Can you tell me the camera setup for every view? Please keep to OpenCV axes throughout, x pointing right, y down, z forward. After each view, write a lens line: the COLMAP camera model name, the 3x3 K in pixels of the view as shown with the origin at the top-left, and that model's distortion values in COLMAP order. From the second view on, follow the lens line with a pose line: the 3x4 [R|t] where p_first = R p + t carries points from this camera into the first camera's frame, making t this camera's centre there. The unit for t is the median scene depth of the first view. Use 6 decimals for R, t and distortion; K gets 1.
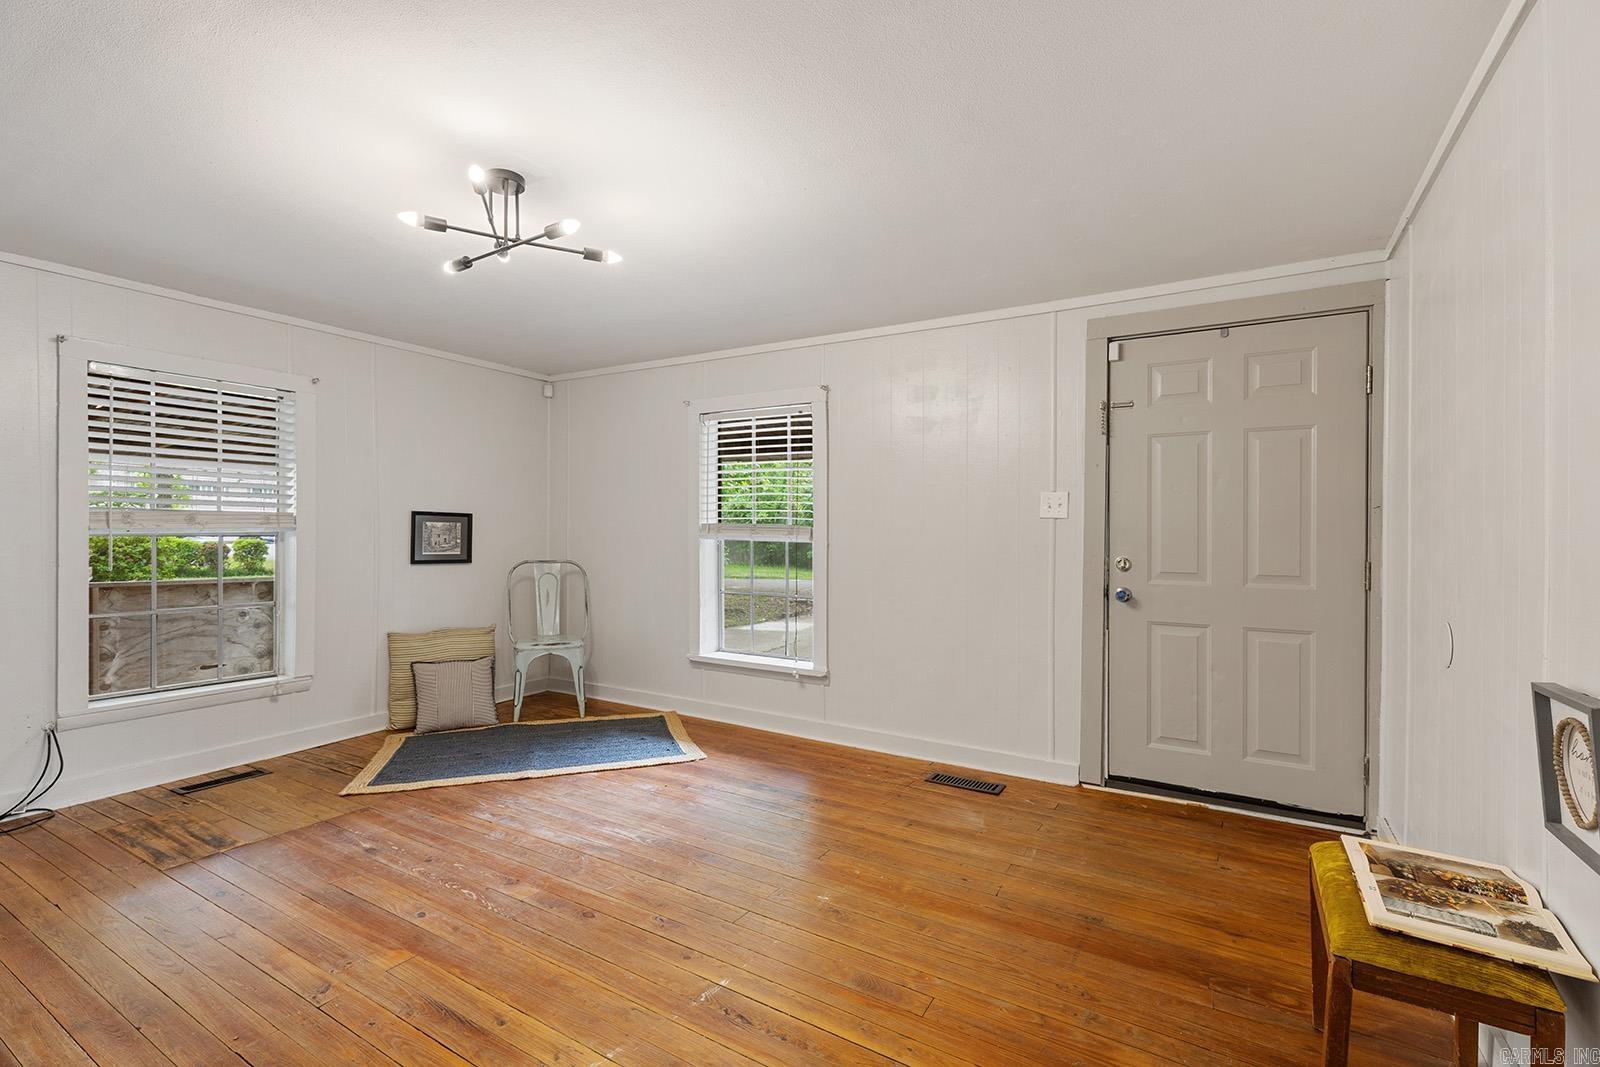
lens RADIAL K [[729.8, 0, 800.0], [0, 729.8, 533.5], [0, 0, 1]] dist [0.003061, 0.000198]
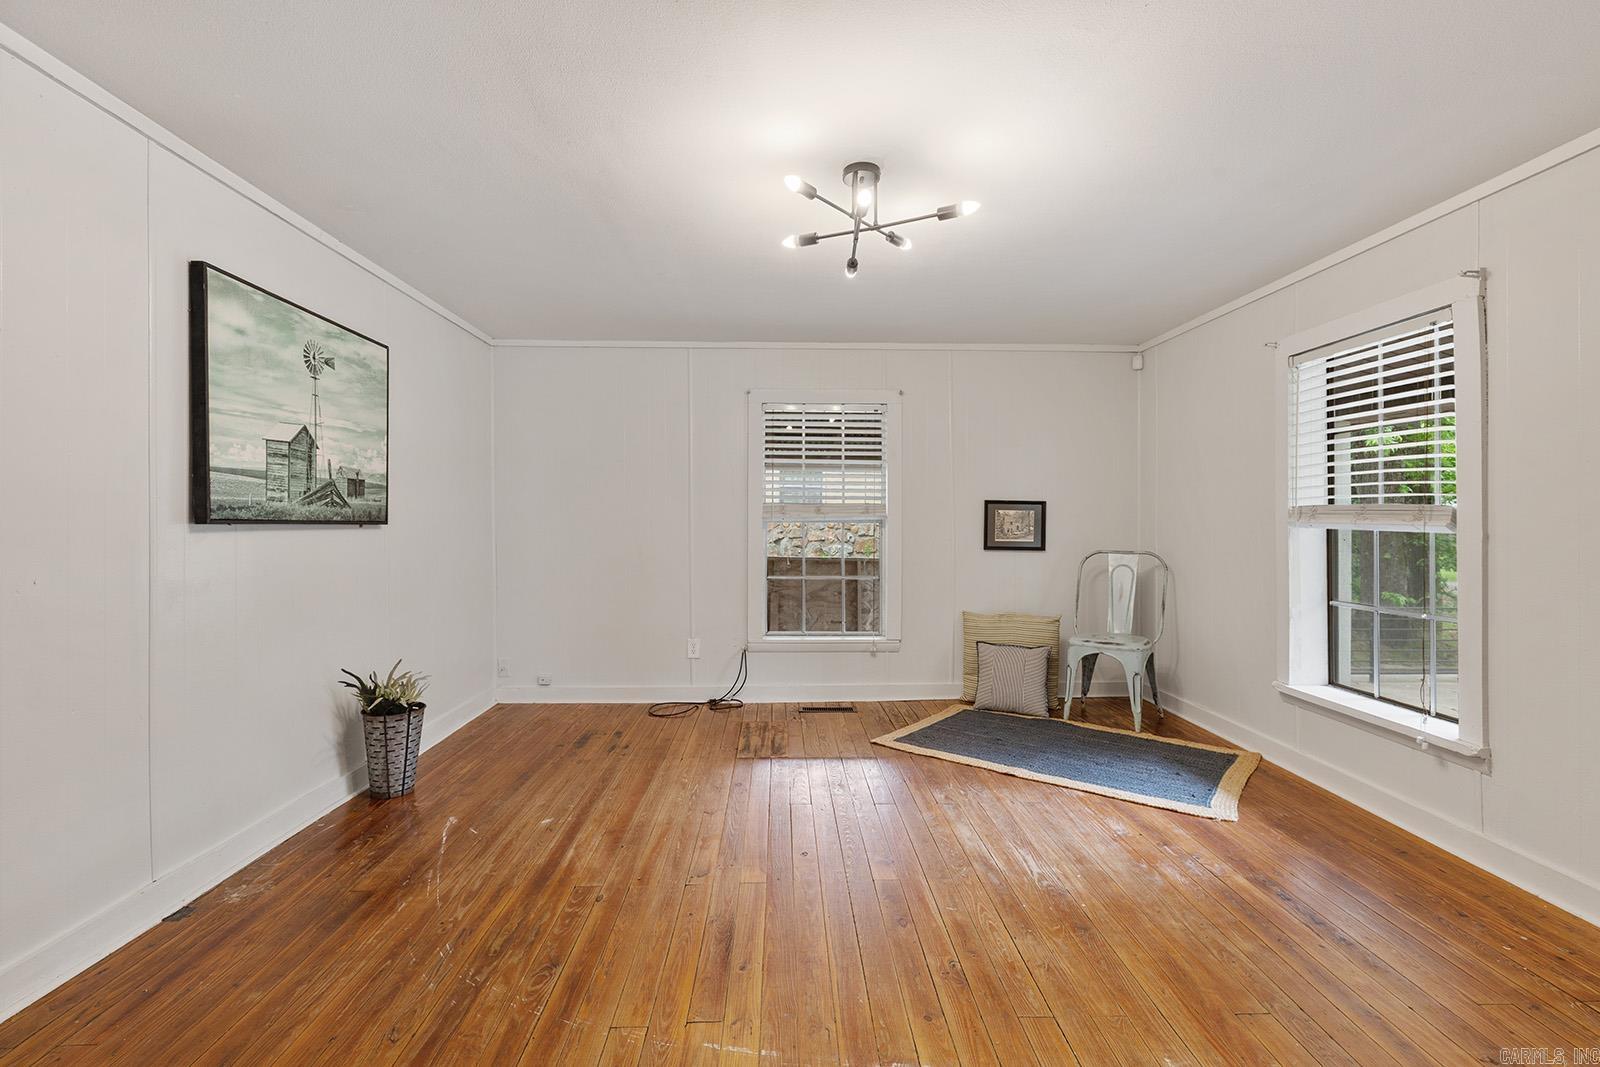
lens RADIAL K [[728.5, 0, 801.1], [0, 728.5, 522.8], [0, 0, 1]] dist [0.001148, -0.000222]
pose [[0.542283, -0.002623, -0.840192, 0.251226], [-0.001426, 0.999991, -0.004042, 0.008367], [0.840195, 0.003390, 0.542274, 0.226170]]
